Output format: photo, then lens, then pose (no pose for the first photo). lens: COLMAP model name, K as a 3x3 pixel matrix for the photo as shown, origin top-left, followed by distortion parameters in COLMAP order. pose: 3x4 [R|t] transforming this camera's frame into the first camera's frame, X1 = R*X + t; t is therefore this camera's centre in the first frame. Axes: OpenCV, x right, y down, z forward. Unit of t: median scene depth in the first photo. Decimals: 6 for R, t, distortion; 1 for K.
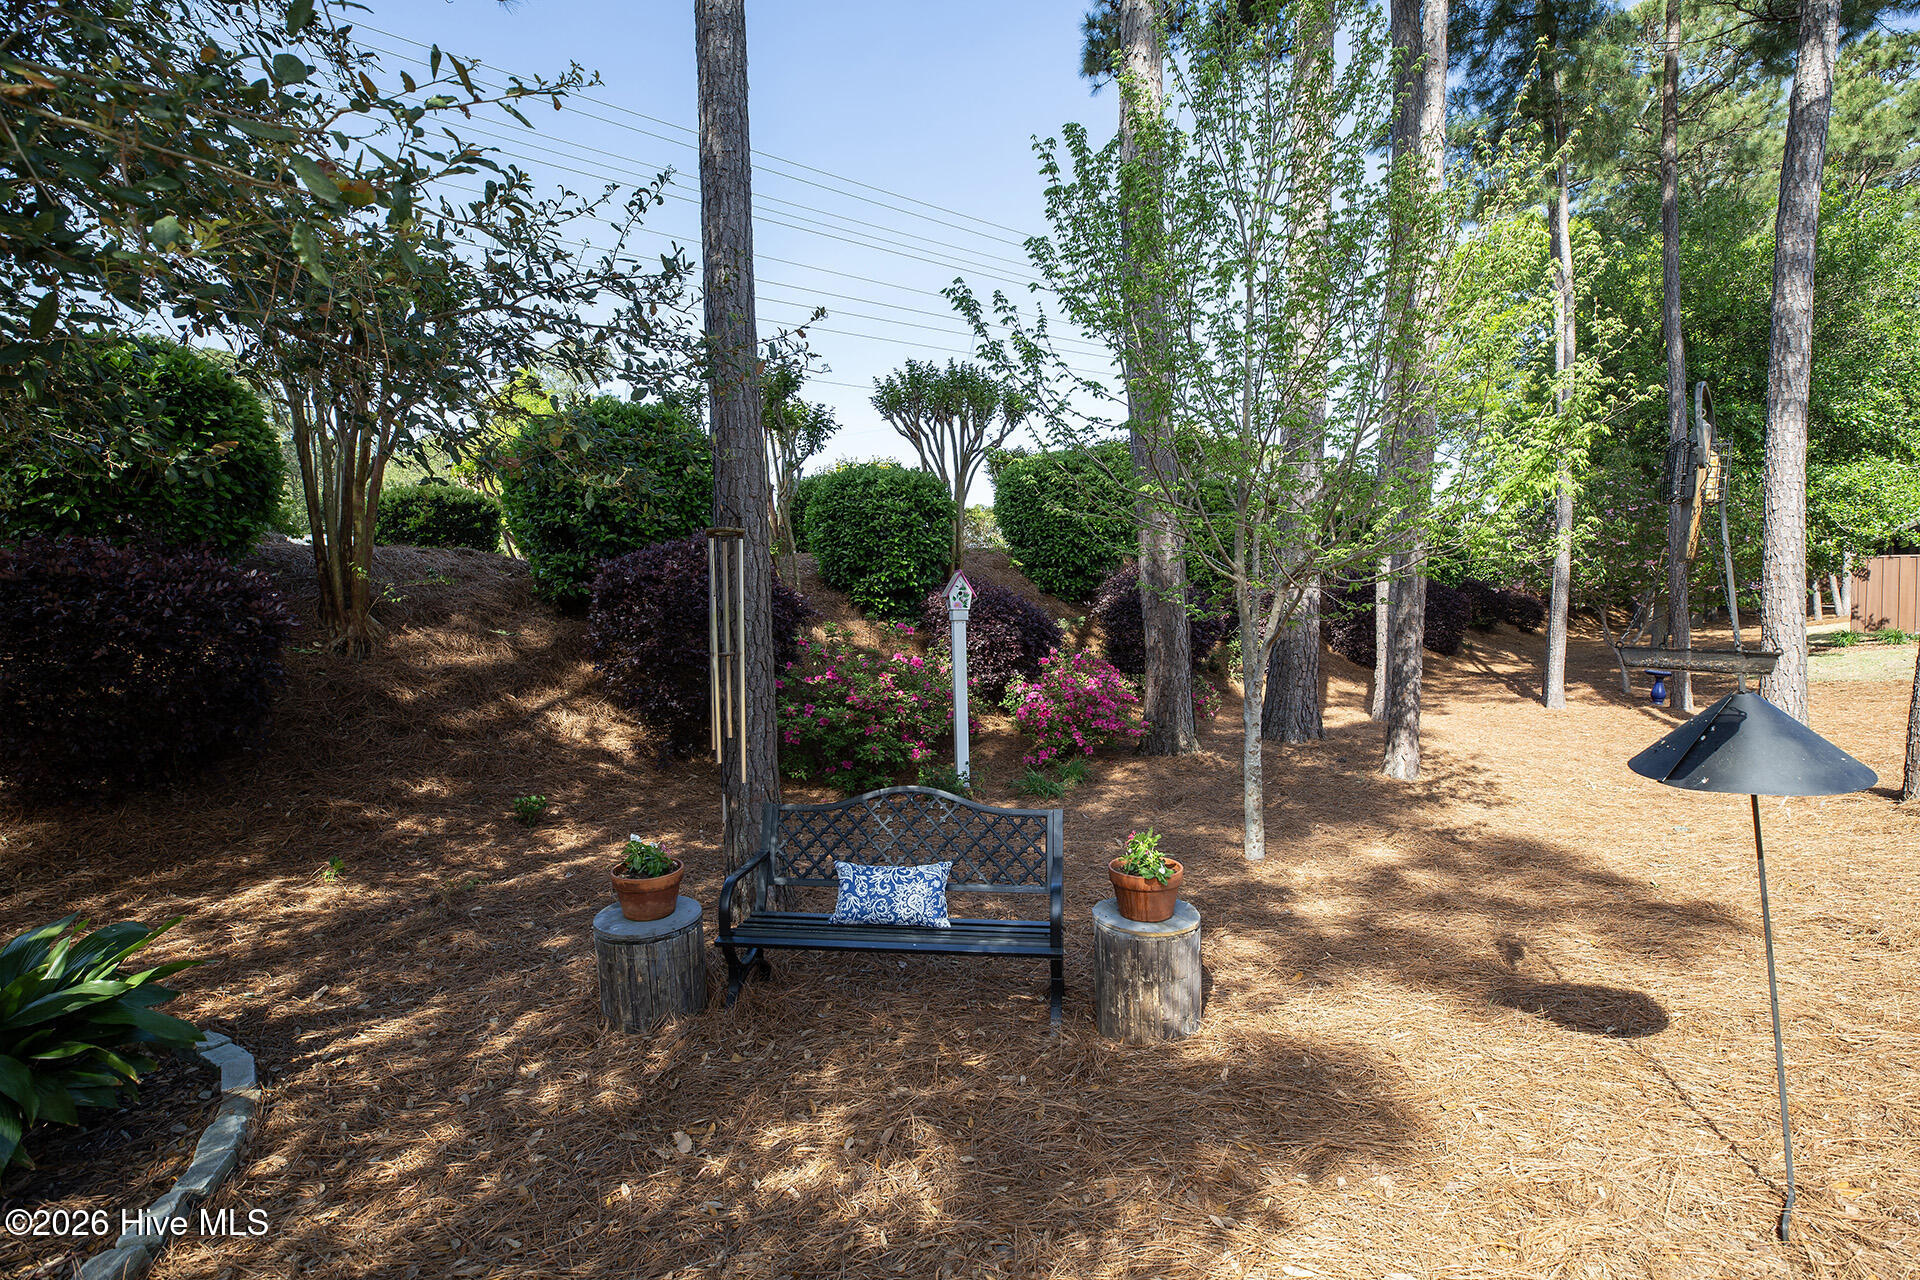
lens RADIAL K [[881.3, 0, 952.2], [0, 881.3, 629.5], [0, 0, 1]] dist [-0.048390, 0.015070]
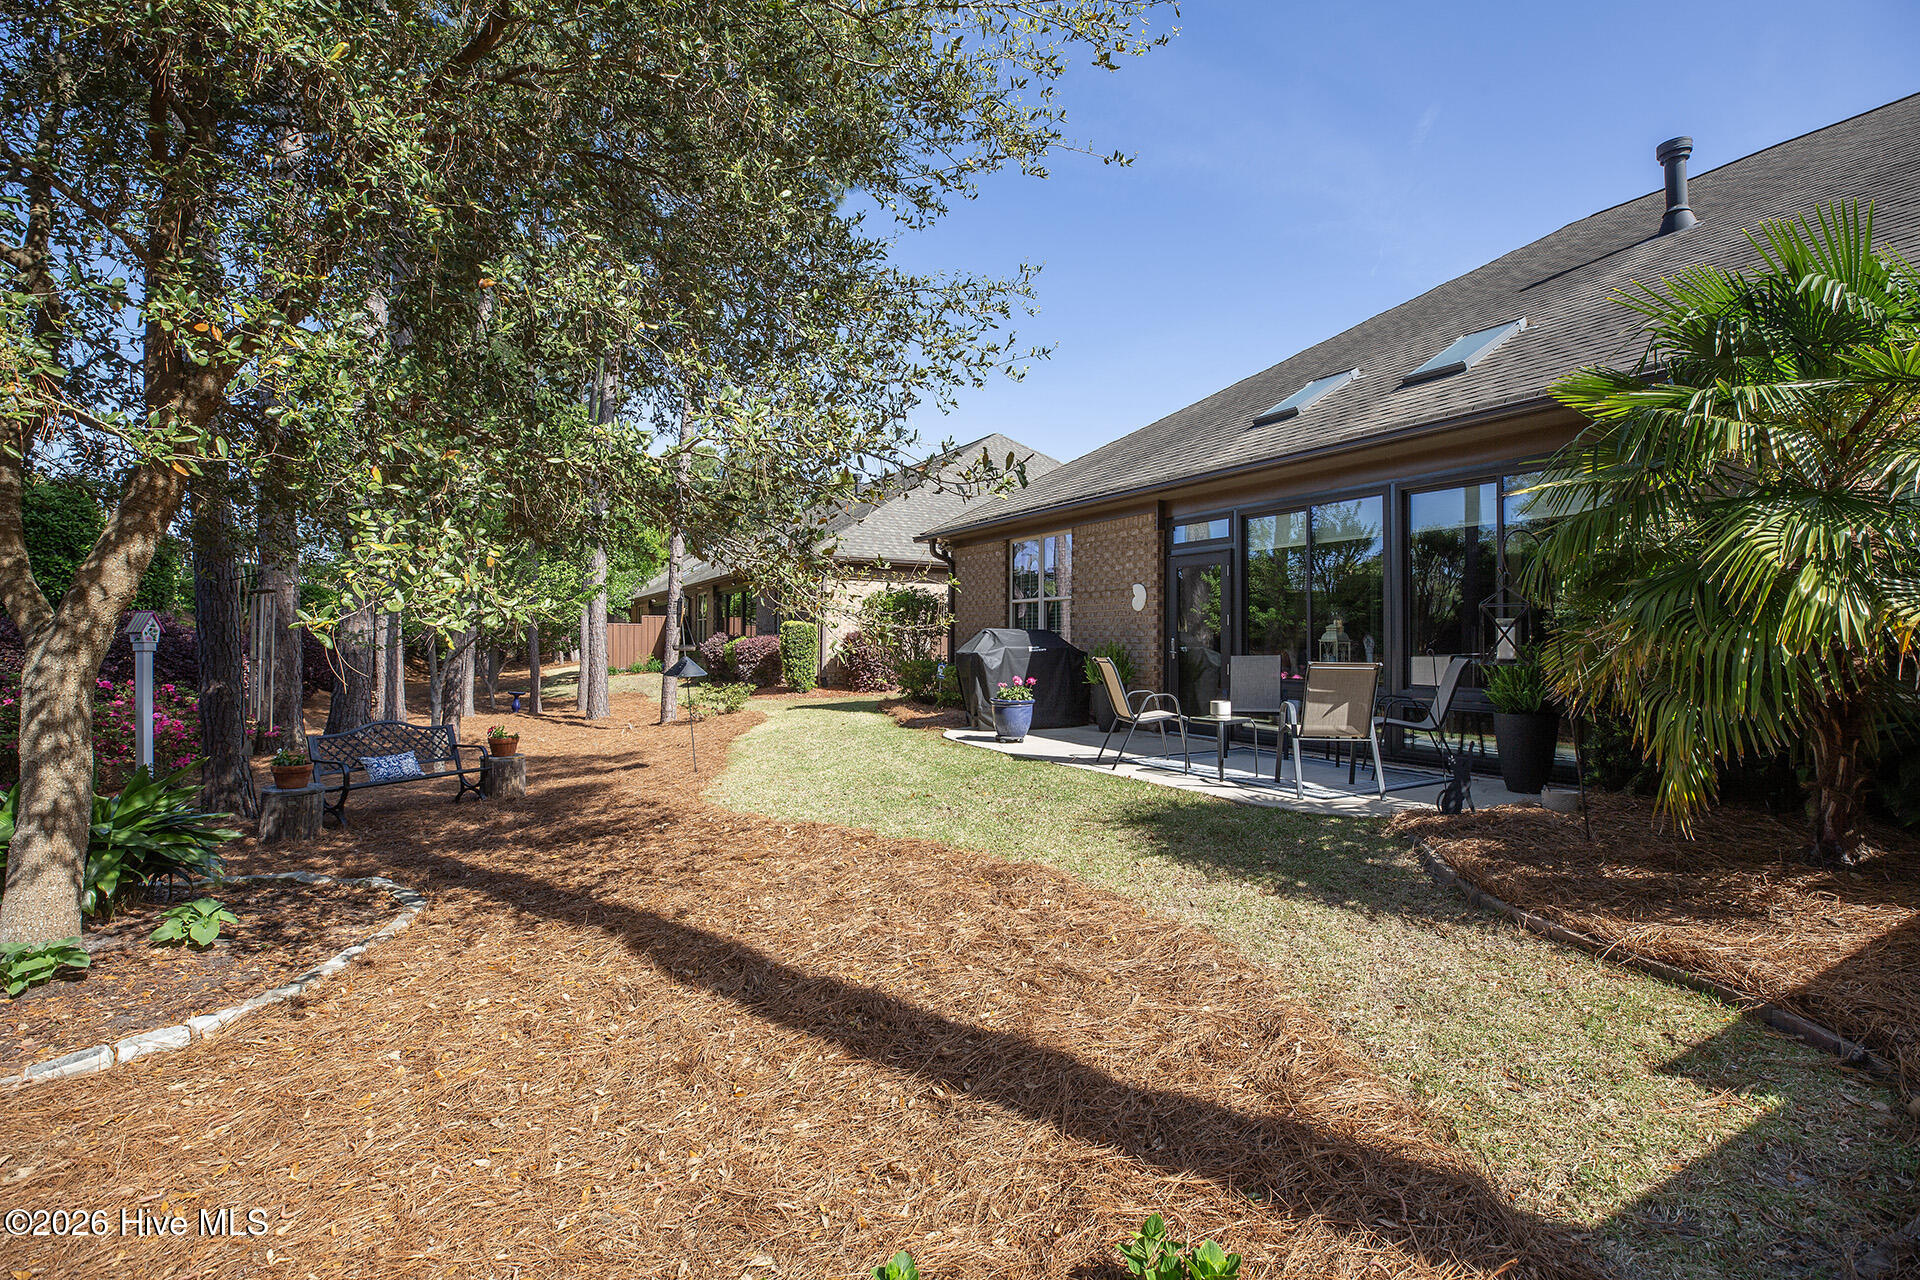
lens RADIAL K [[881.3, 0, 952.2], [0, 881.3, 629.5], [0, 0, 1]] dist [-0.048390, 0.015070]
pose [[0.314336, 0.035269, 0.948656, -0.787244], [0.021952, 0.998772, -0.044406, 0.038968], [-0.949058, 0.034783, 0.313176, -0.473930]]
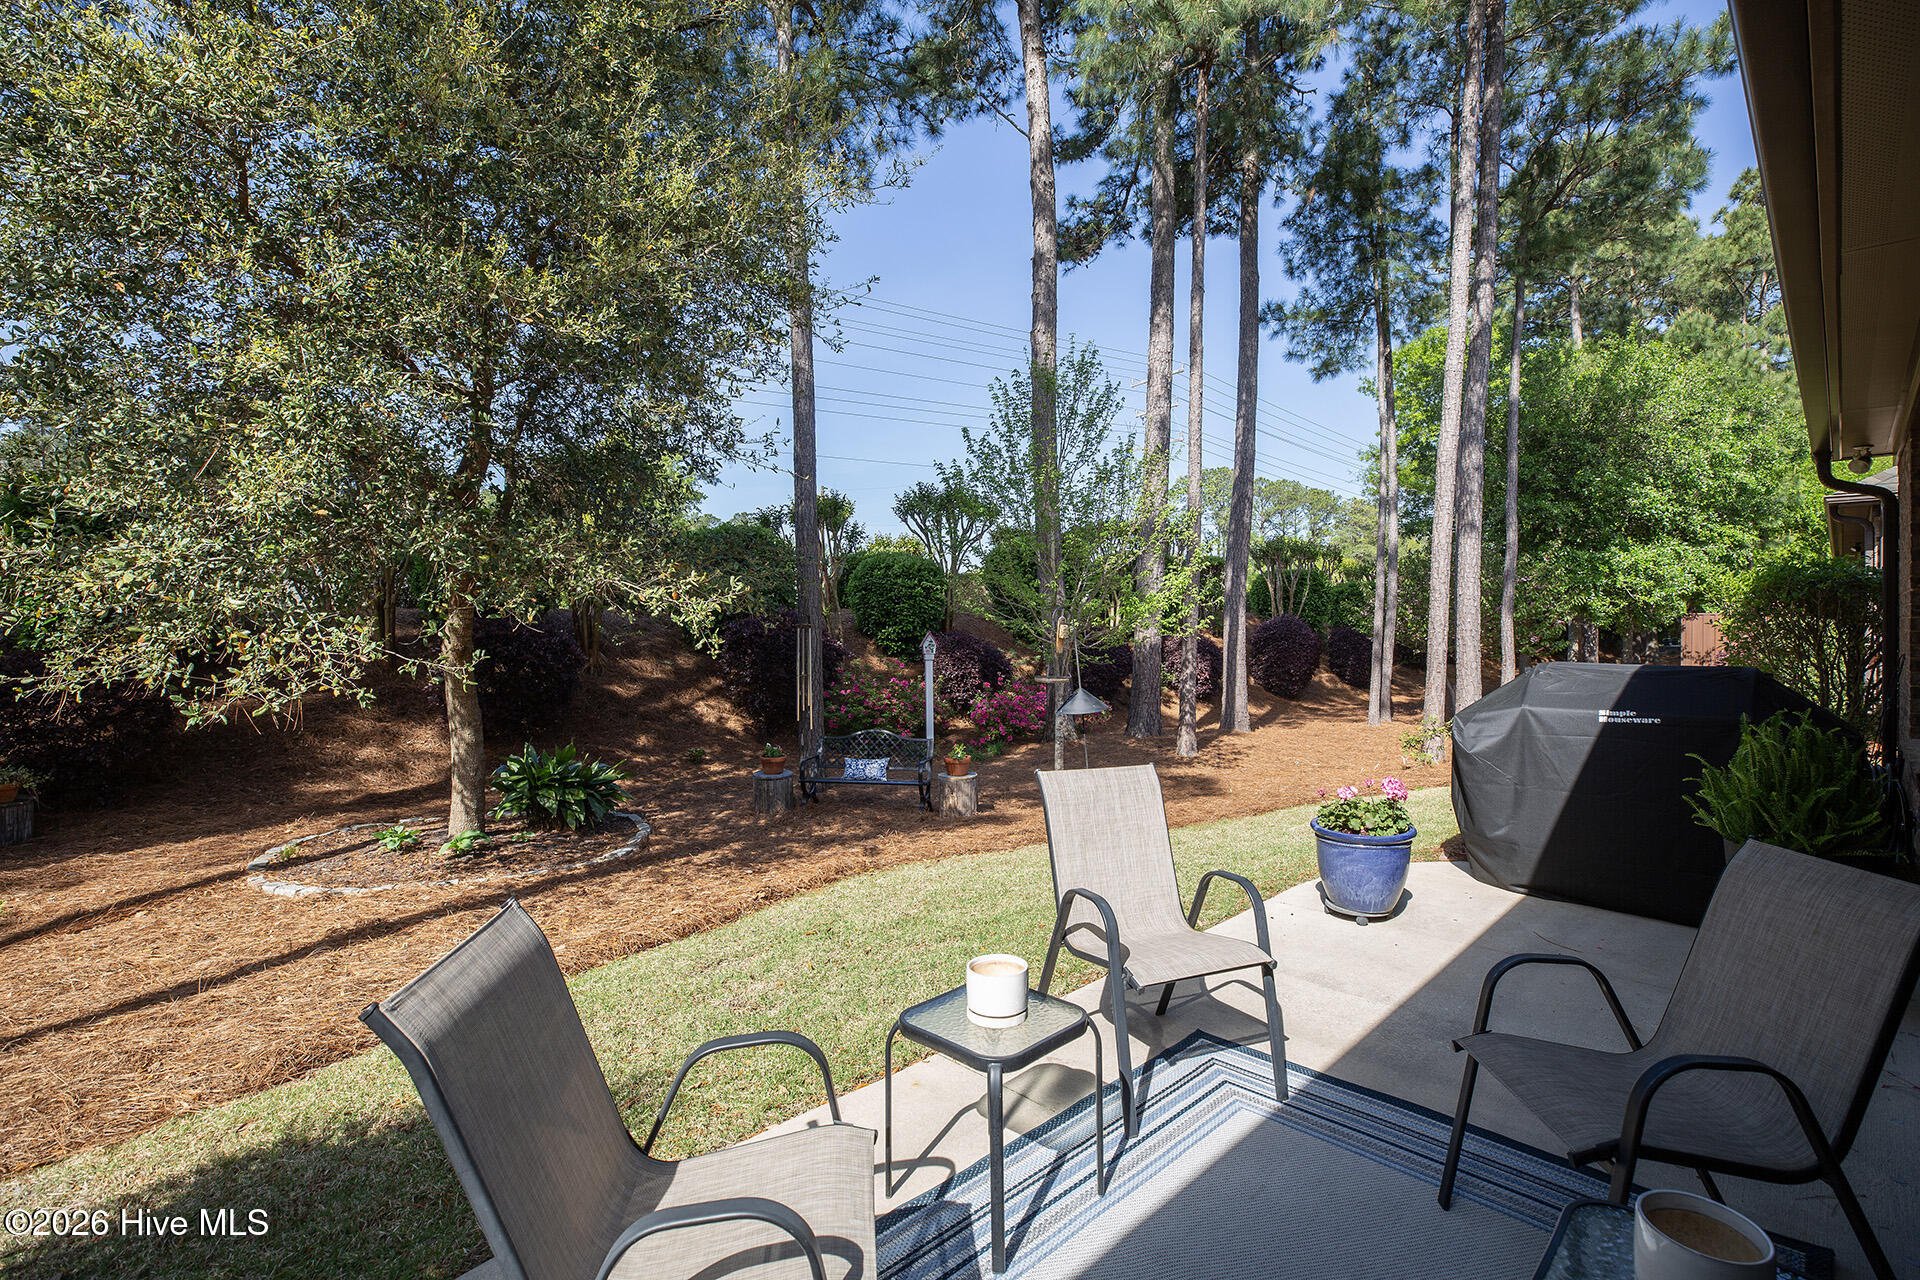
lens RADIAL K [[881.3, 0, 952.2], [0, 881.3, 629.5], [0, 0, 1]] dist [-0.048390, 0.015070]
pose [[0.998017, 0.020155, -0.059632, 0.154787], [-0.021994, 0.999297, -0.030347, -0.018978], [0.058978, 0.031599, 0.997759, -0.739641]]
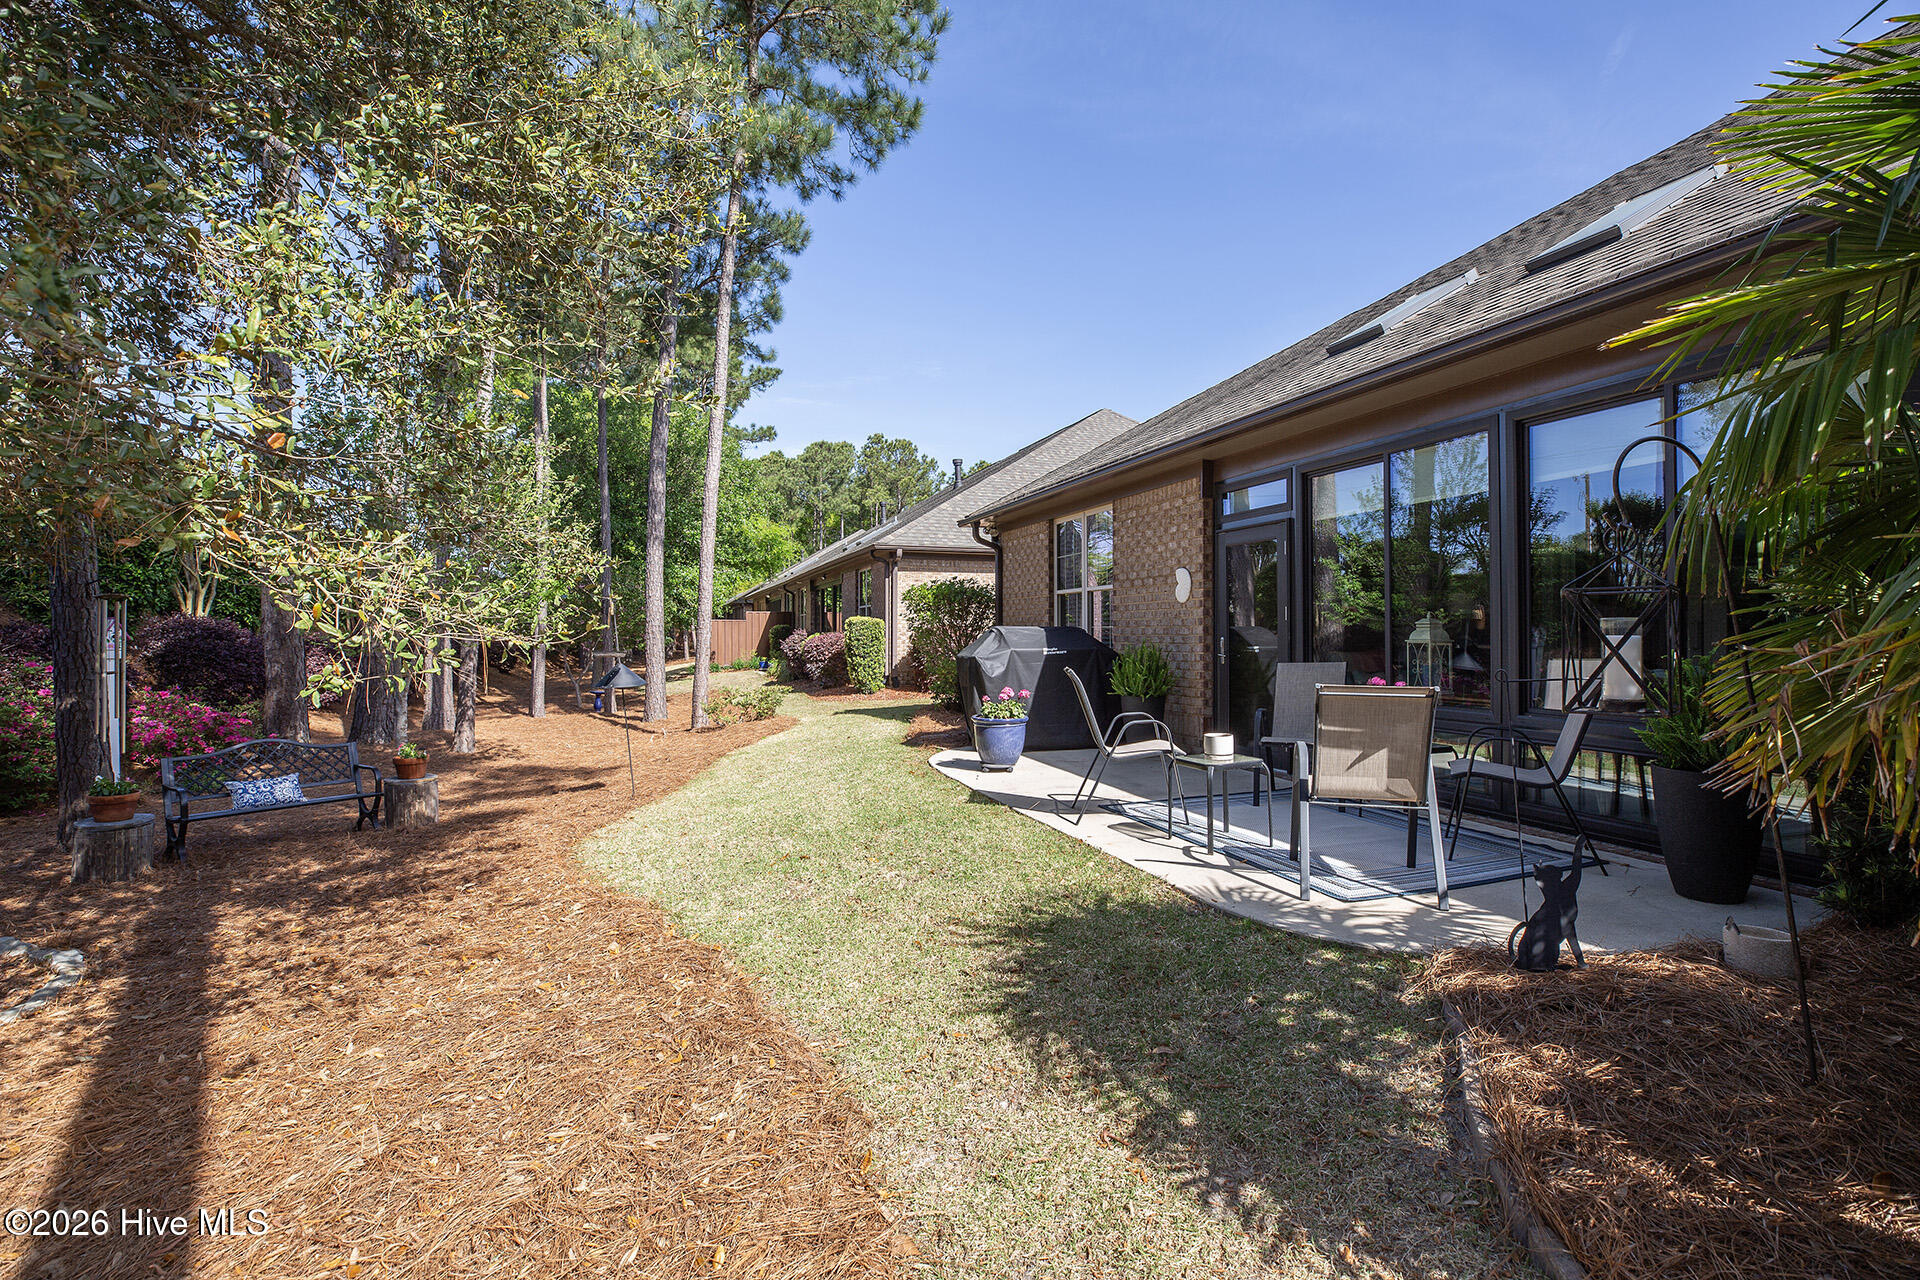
lens RADIAL K [[881.3, 0, 952.2], [0, 881.3, 629.5], [0, 0, 1]] dist [-0.048390, 0.015070]
pose [[0.476646, 0.022345, 0.878811, -0.476534], [0.024277, 0.998961, -0.038567, 0.023401], [-0.878760, 0.039718, 0.475609, -0.585373]]
